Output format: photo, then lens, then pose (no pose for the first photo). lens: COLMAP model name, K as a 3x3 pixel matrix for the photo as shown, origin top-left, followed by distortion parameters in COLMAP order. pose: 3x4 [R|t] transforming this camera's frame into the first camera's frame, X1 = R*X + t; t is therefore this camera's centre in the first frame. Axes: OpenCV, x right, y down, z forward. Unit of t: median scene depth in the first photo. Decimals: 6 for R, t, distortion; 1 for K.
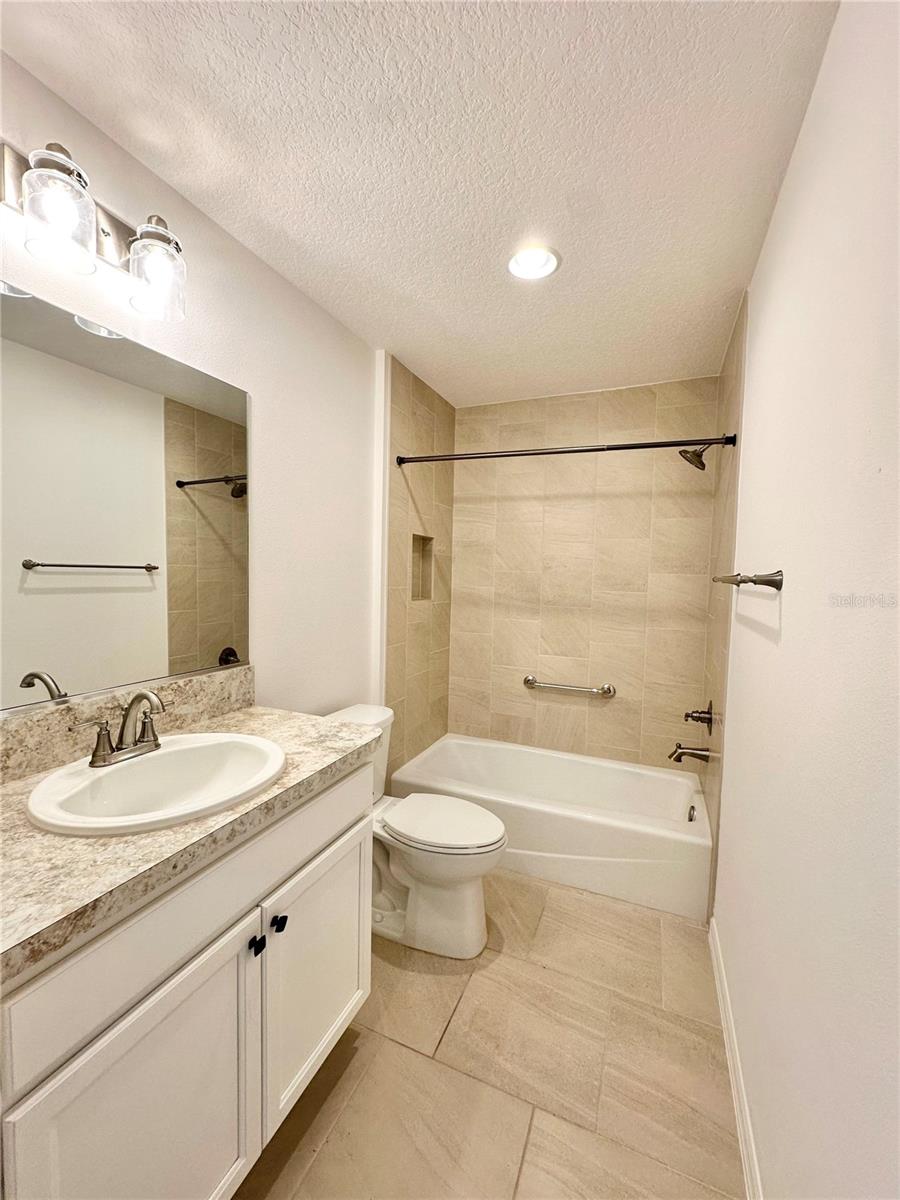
lens RADIAL K [[480.9, 0, 450.0], [0, 480.9, 600.0], [0, 0, 1]] dist [-0.002788, 0.000709]
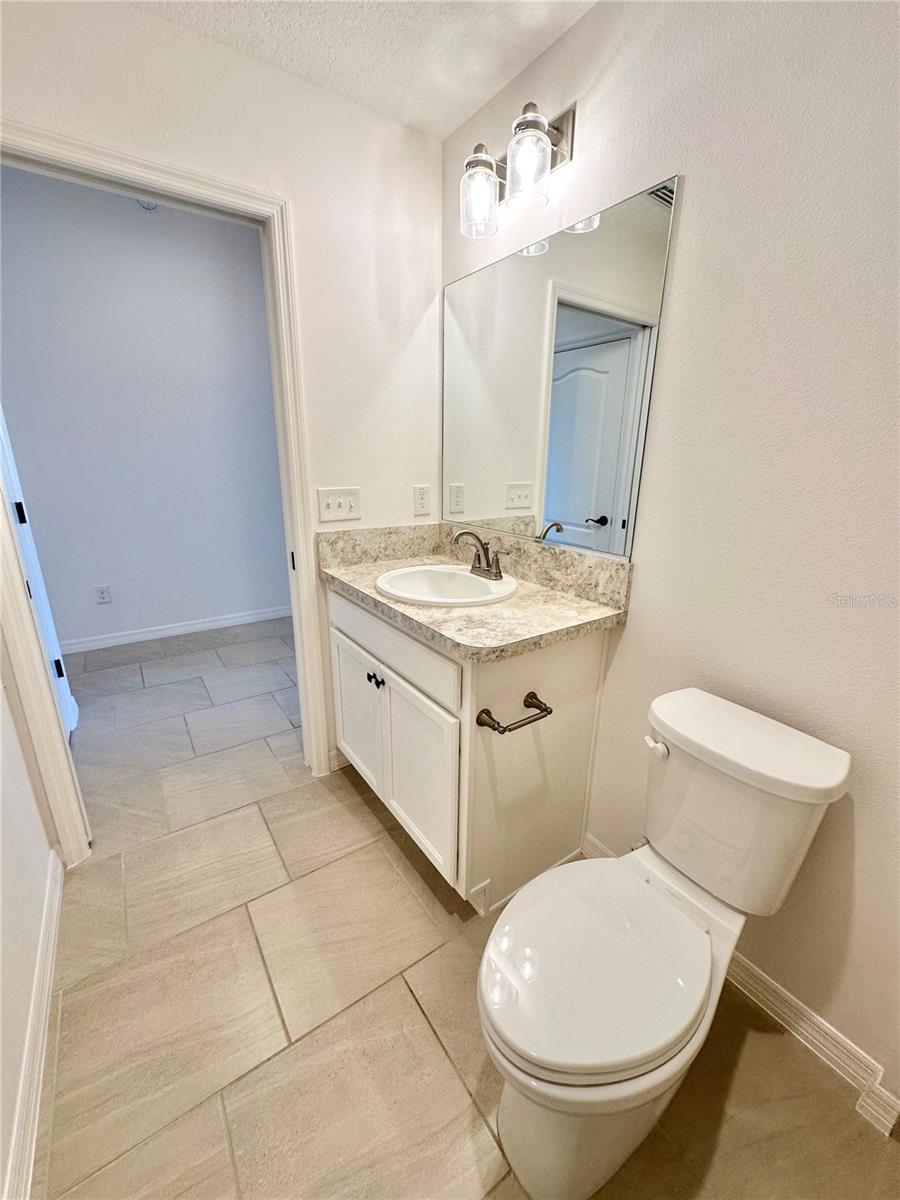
lens RADIAL K [[480.9, 0, 450.0], [0, 480.9, 600.0], [0, 0, 1]] dist [-0.002788, 0.000709]
pose [[-0.533391, 0.214978, -0.818094, 0.569256], [-0.069663, 0.952715, 0.295773, -0.035455], [0.842995, 0.214753, -0.493194, 1.499650]]
